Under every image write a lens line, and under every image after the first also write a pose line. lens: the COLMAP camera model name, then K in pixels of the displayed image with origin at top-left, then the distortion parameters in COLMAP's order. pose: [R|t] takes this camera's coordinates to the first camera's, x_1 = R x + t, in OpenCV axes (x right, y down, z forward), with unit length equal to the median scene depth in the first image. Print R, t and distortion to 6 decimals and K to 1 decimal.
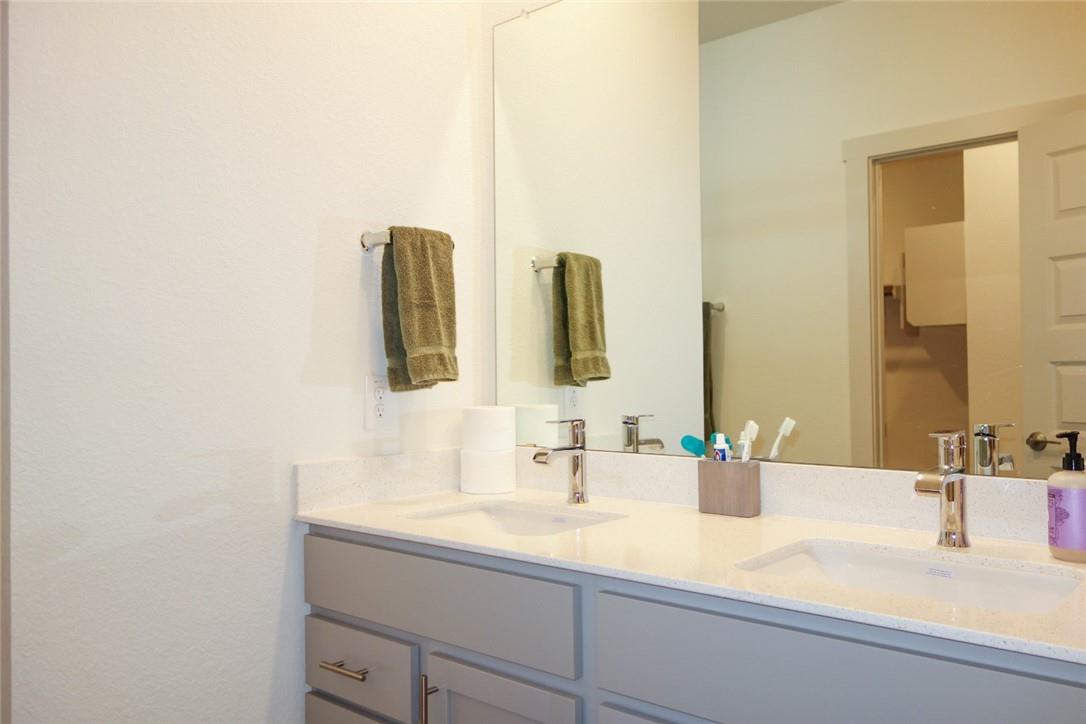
lens RADIAL K [[855.2, 0, 543.0], [0, 855.2, 362.0], [0, 0, 1]] dist [0.007284, -0.001521]
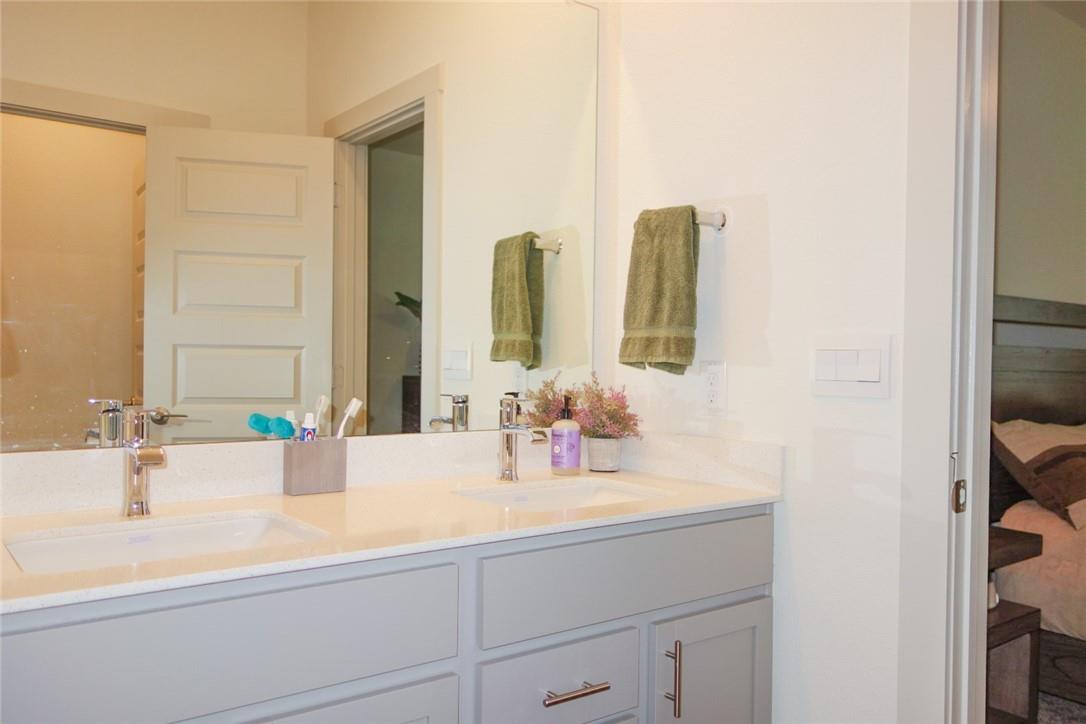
lens RADIAL K [[855.2, 0, 543.0], [0, 855.2, 362.0], [0, 0, 1]] dist [0.007284, -0.001521]
pose [[0.182870, 0.002232, 0.983135, -0.938214], [-0.038877, 0.999232, 0.004963, 0.011748], [-0.982368, -0.039129, 0.182817, 0.710877]]
